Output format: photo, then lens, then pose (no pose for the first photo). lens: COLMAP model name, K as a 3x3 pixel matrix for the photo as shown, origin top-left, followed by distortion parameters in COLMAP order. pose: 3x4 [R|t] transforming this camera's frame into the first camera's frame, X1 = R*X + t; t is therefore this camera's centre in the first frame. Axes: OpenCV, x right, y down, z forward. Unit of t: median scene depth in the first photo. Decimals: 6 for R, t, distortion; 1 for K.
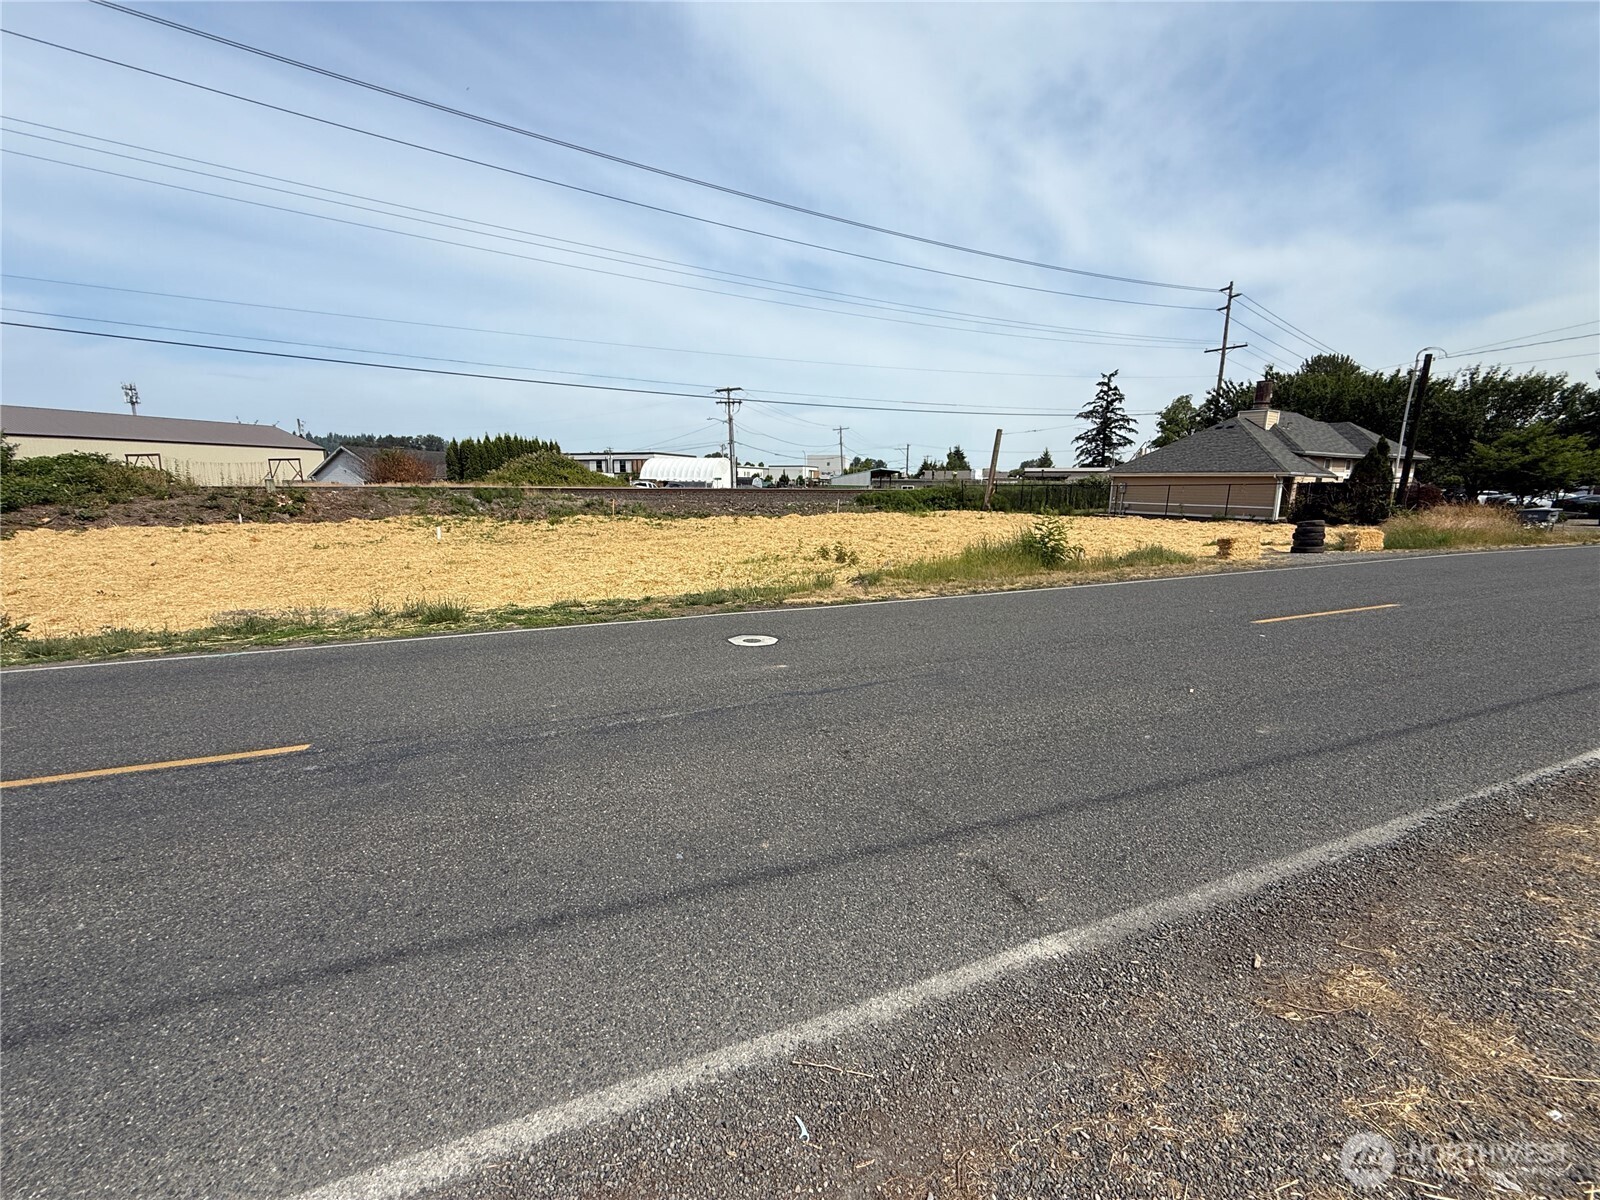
lens RADIAL K [[634.3, 0, 797.7], [0, 634.3, 601.8], [0, 0, 1]] dist [-0.000382, -0.000310]
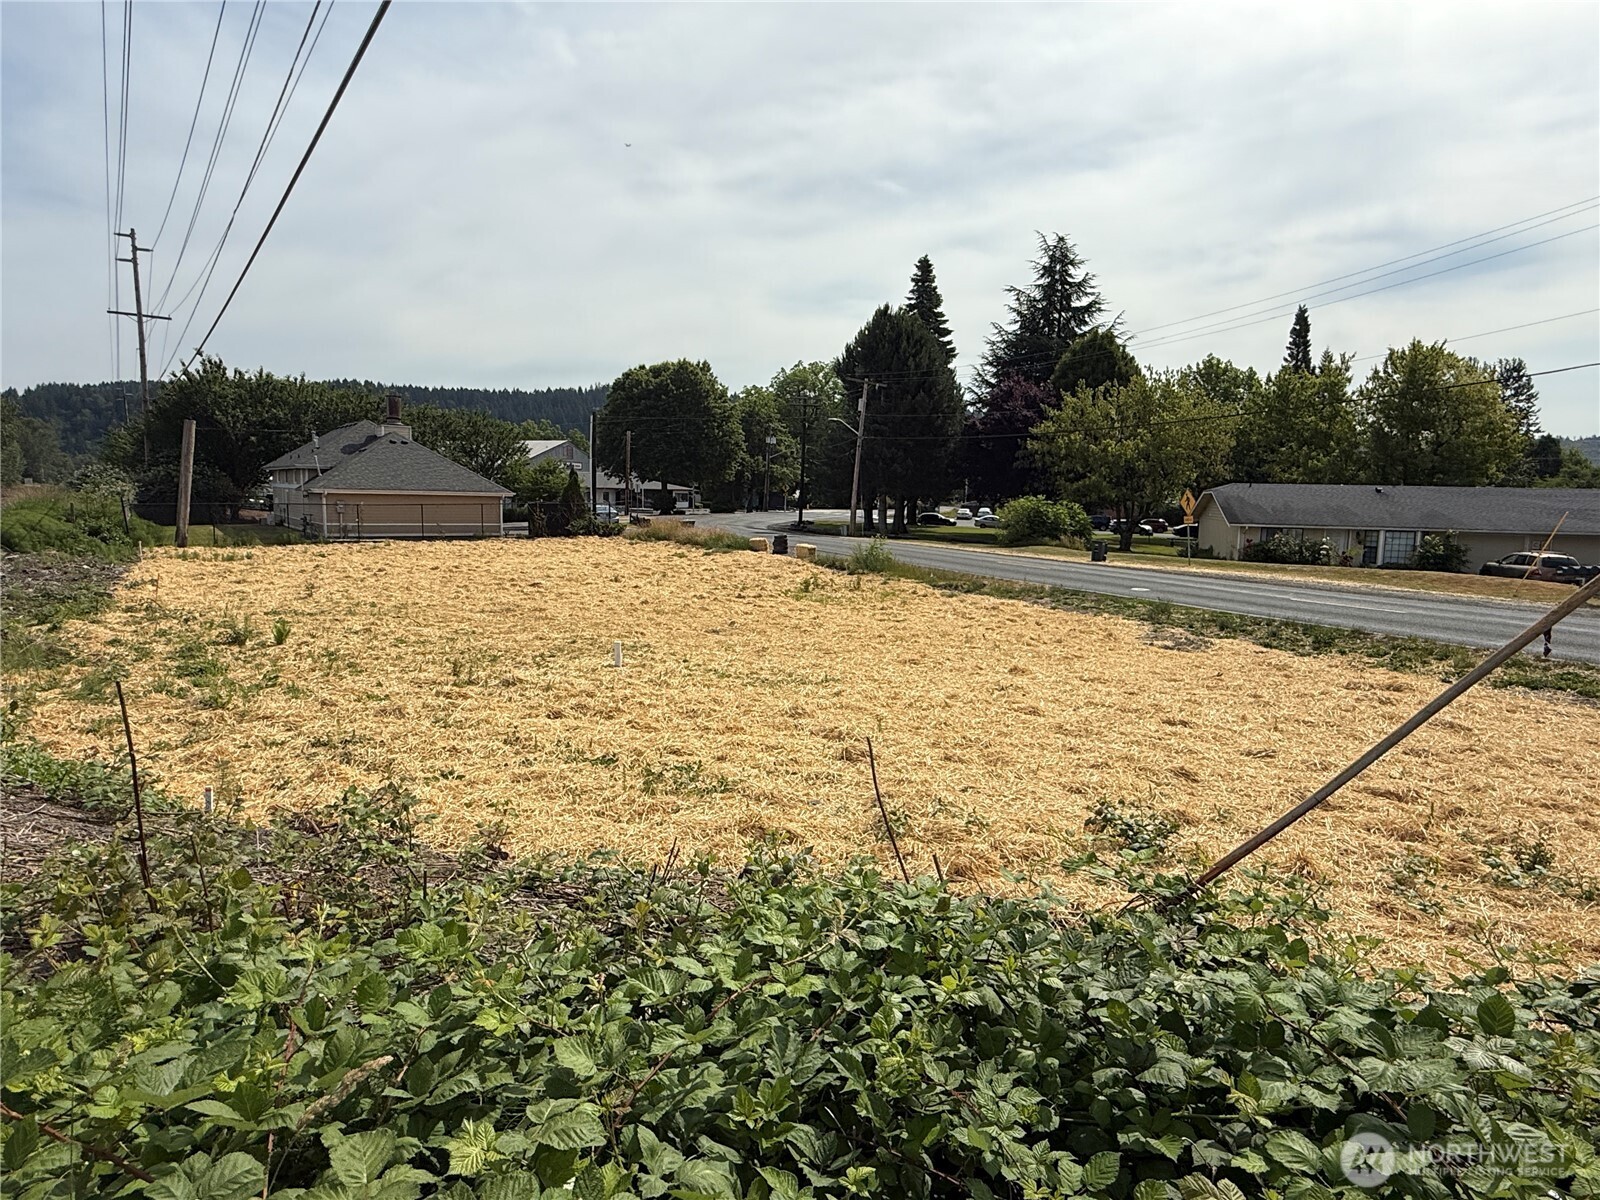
lens RADIAL K [[899.5, 0, 800.0], [0, 899.5, 600.0], [0, 0, 1]] dist [0.001191, 0.000619]
pose [[-0.069168, -0.123263, 0.989961, -0.227381], [0.165169, 0.977227, 0.133218, -0.038836], [-0.983837, 0.172725, -0.047233, 0.160536]]
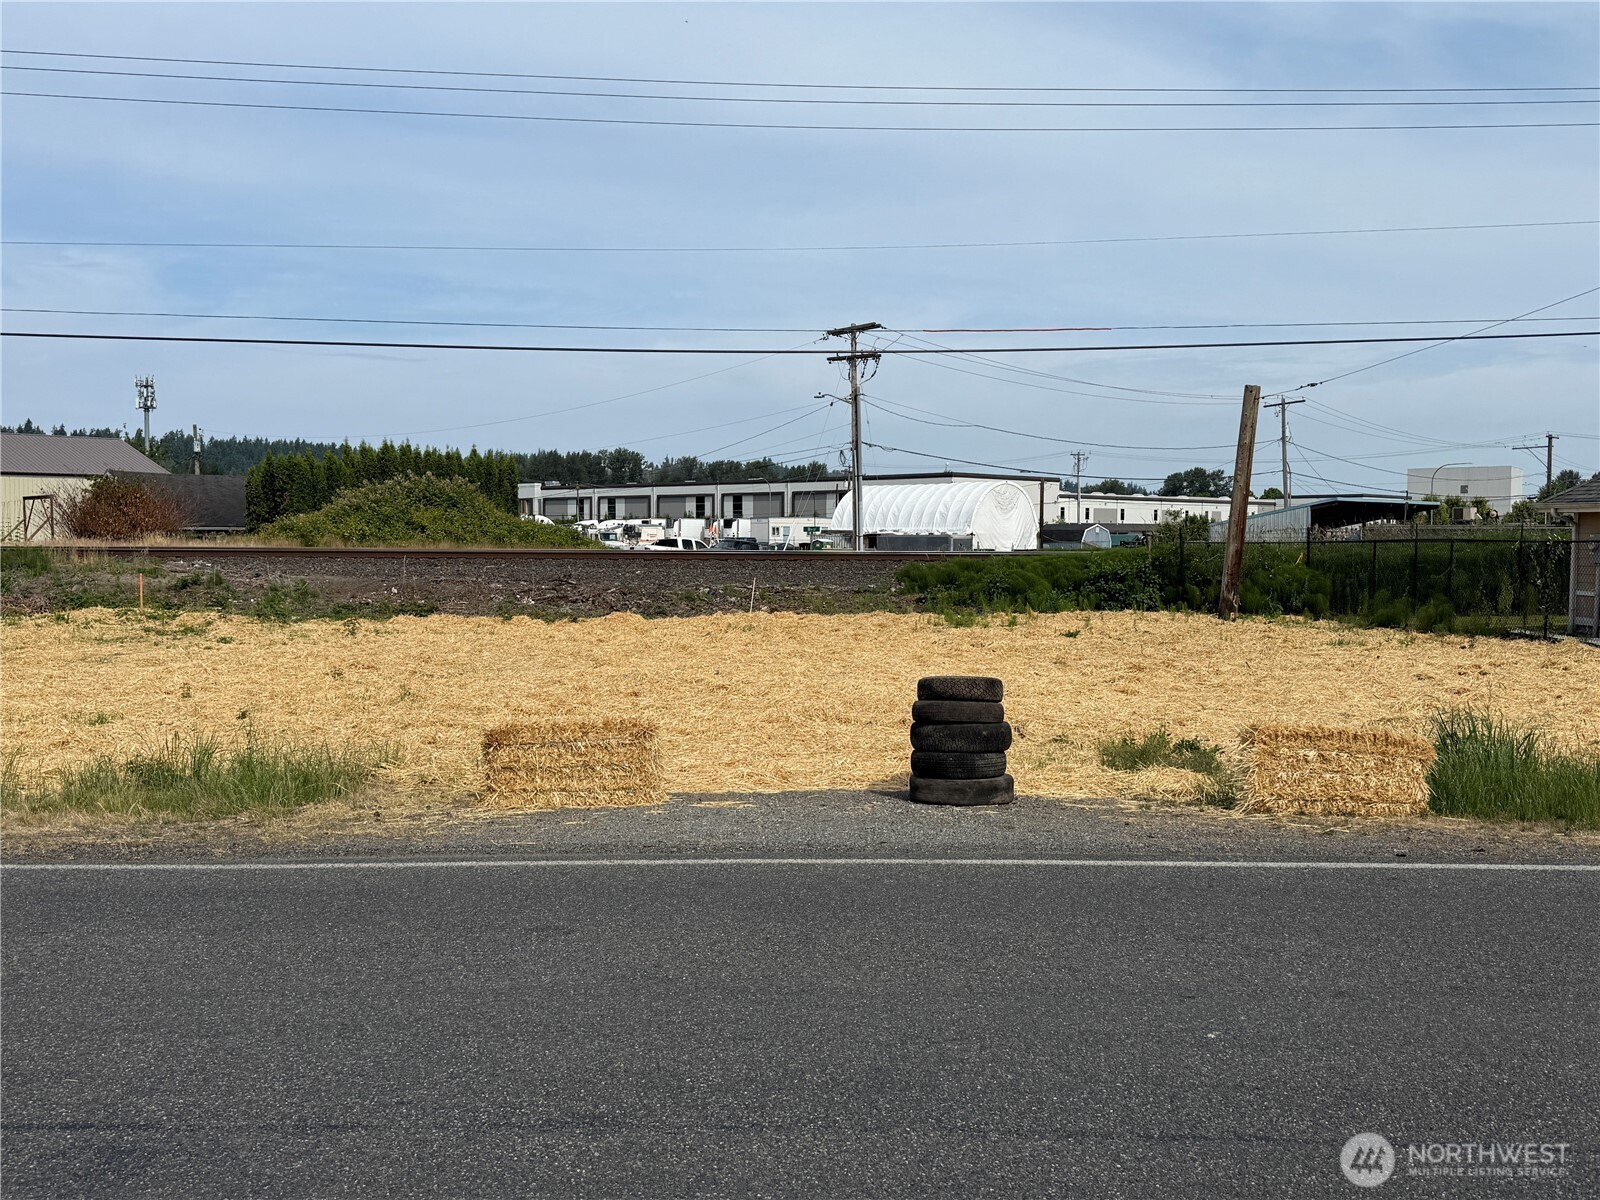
lens RADIAL K [[1415.7, 0, 800.0], [0, 1415.7, 600.0], [0, 0, 1]] dist [0.200355, -0.415666]
pose [[0.915055, 0.014267, -0.403077, 0.144656], [-0.071161, 0.989407, -0.126528, -0.011862], [0.397002, 0.144464, 0.906377, 0.065796]]
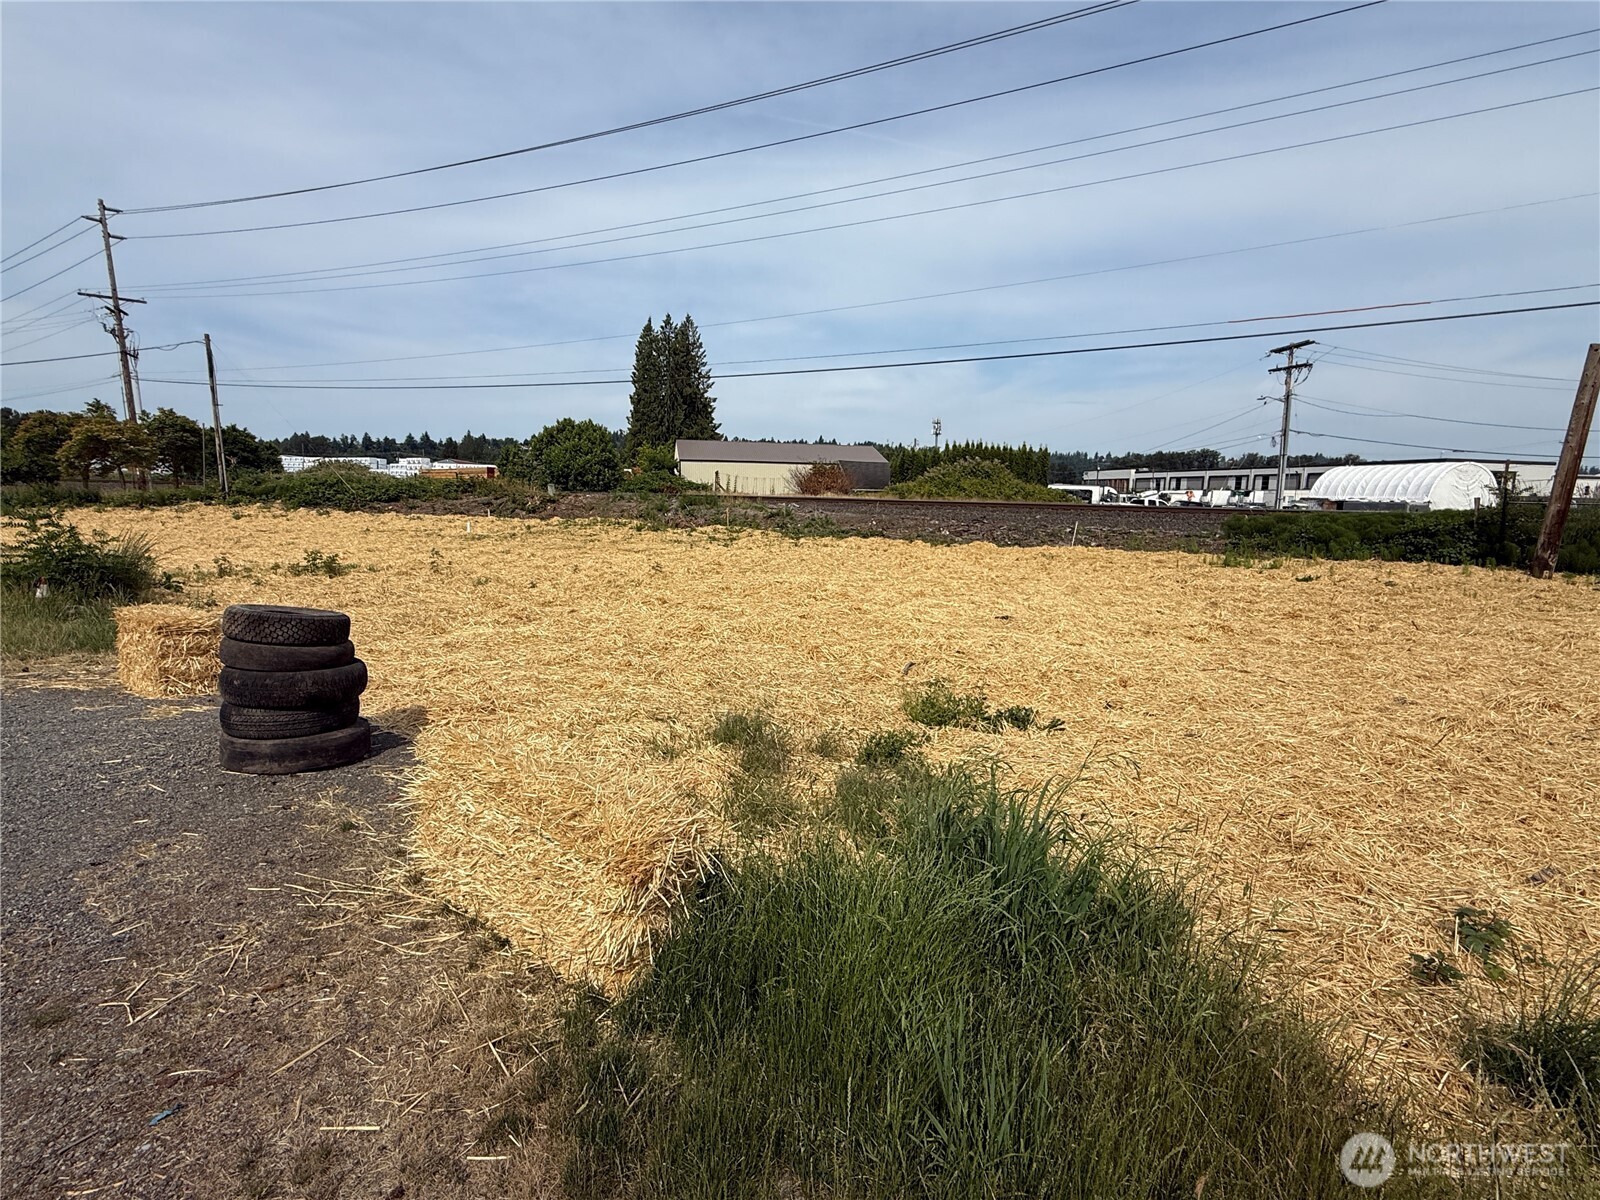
lens RADIAL K [[753.3, 0, 800.0], [0, 753.3, 600.0], [0, 0, 1]] dist [0.000690, -0.000392]
pose [[0.510379, 0.122543, -0.851173, 0.162912], [-0.173964, 0.984043, 0.037360, -0.024627], [0.842170, 0.129005, 0.523553, 0.148418]]
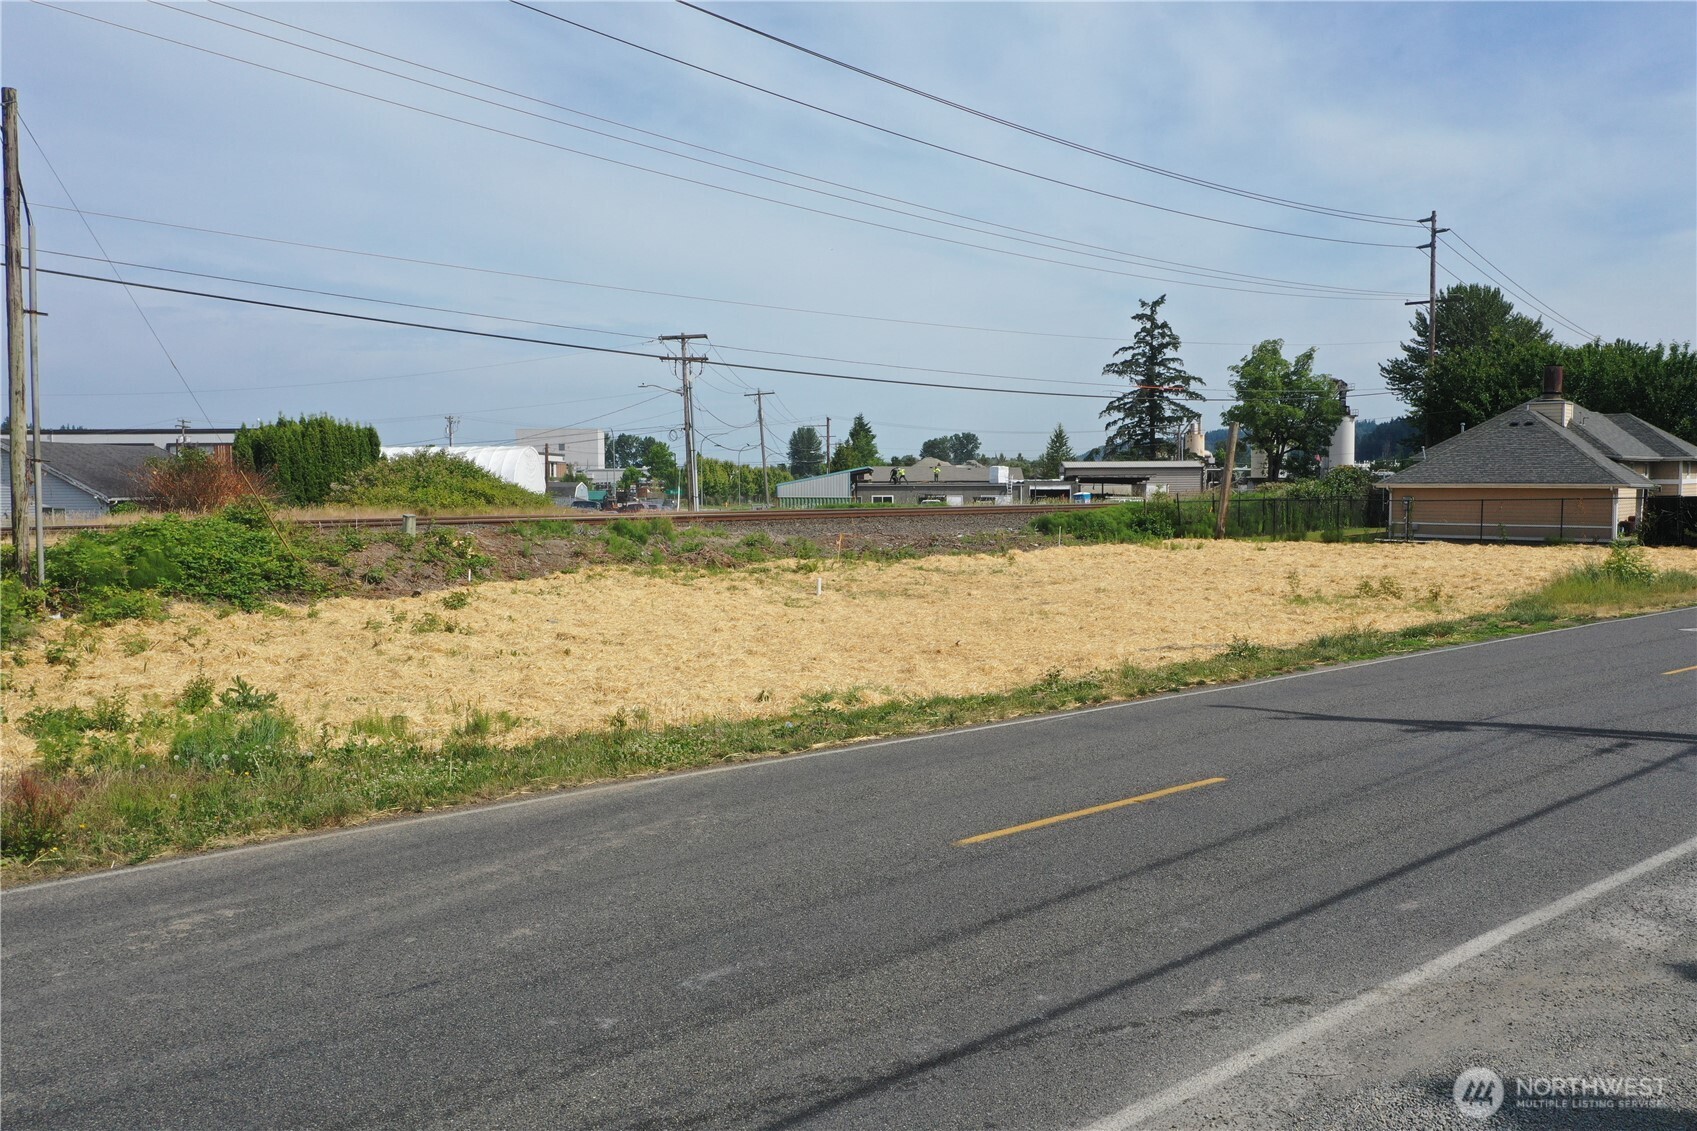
lens RADIAL K [[1353.4, 0, 853.5], [0, 1353.4, 559.9], [0, 0, 1]] dist [0.008557, 0.001458]
pose [[0.955655, -0.027125, 0.293236, -0.181854], [0.064459, 0.990870, -0.118412, 0.009240], [-0.287347, 0.132063, 0.948679, -0.093359]]
